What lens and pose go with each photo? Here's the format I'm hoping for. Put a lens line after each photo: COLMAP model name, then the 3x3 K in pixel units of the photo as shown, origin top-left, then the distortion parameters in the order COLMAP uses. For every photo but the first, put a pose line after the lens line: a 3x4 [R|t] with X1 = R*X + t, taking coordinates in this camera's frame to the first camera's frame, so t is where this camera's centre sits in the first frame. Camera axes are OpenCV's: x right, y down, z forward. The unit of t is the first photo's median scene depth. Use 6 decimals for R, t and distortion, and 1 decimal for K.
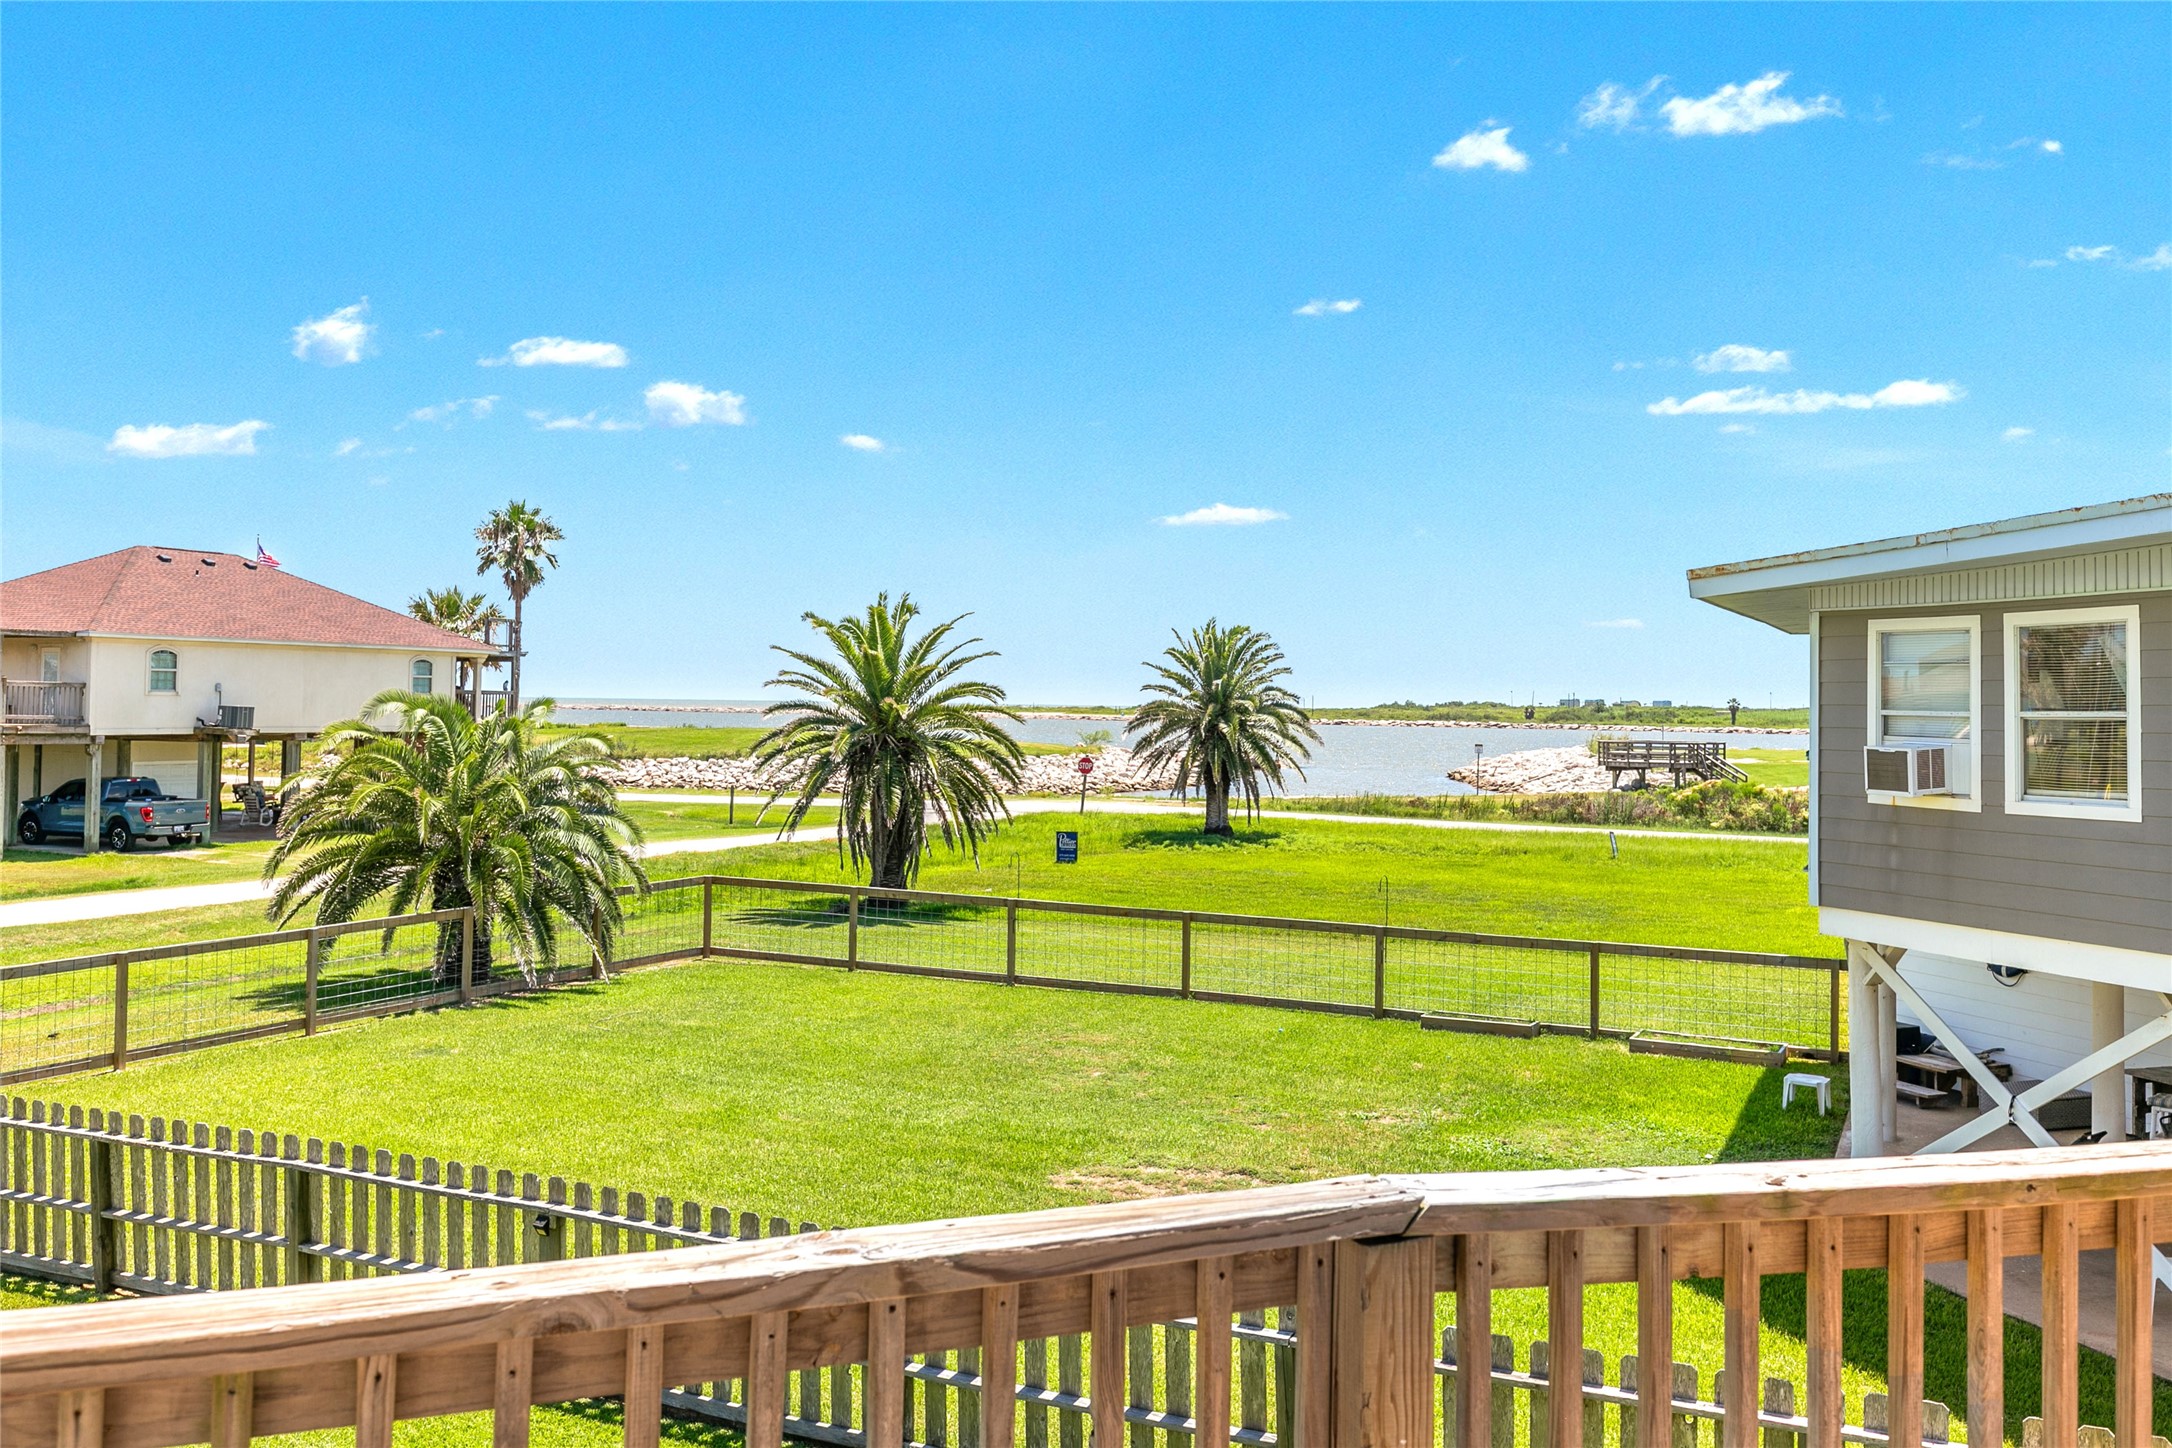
lens RADIAL K [[1844.2, 0, 1089.3], [0, 1844.2, 661.7], [0, 0, 1]] dist [0.013637, -0.019212]
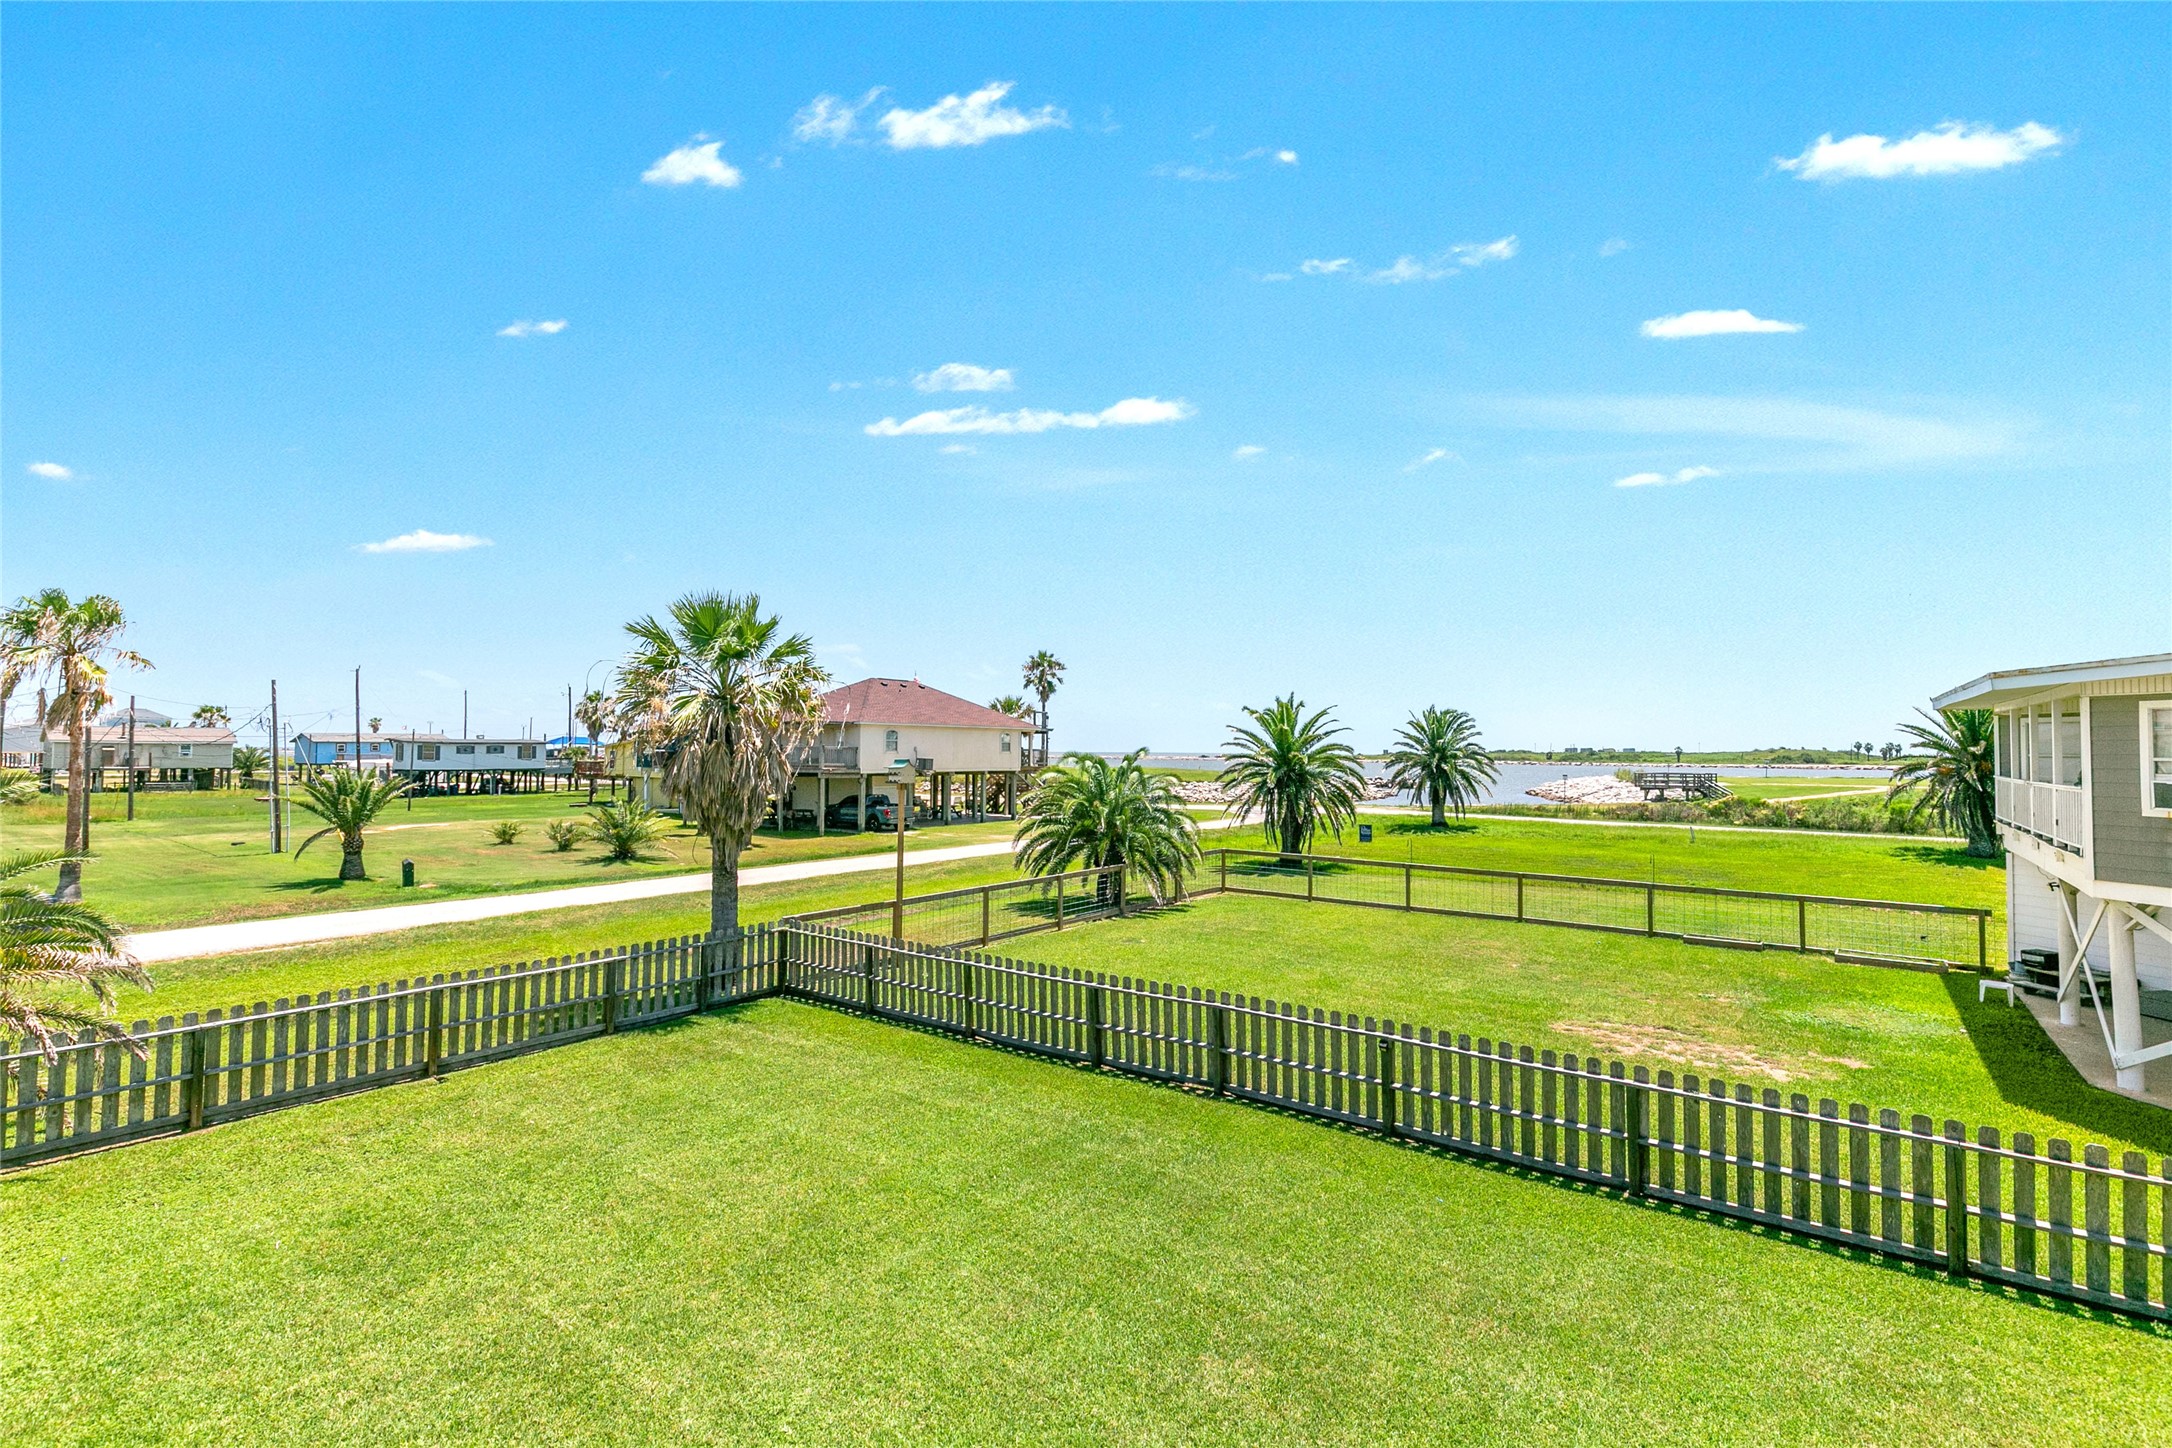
lens RADIAL K [[990.1, 0, 1090.4], [0, 990.1, 727.1], [0, 0, 1]] dist [0.010792, -0.002509]
pose [[0.982240, -0.012570, -0.187207, -0.121442], [0.011895, 0.999918, -0.004731, -0.002812], [0.187251, 0.002420, 0.982309, -0.005915]]
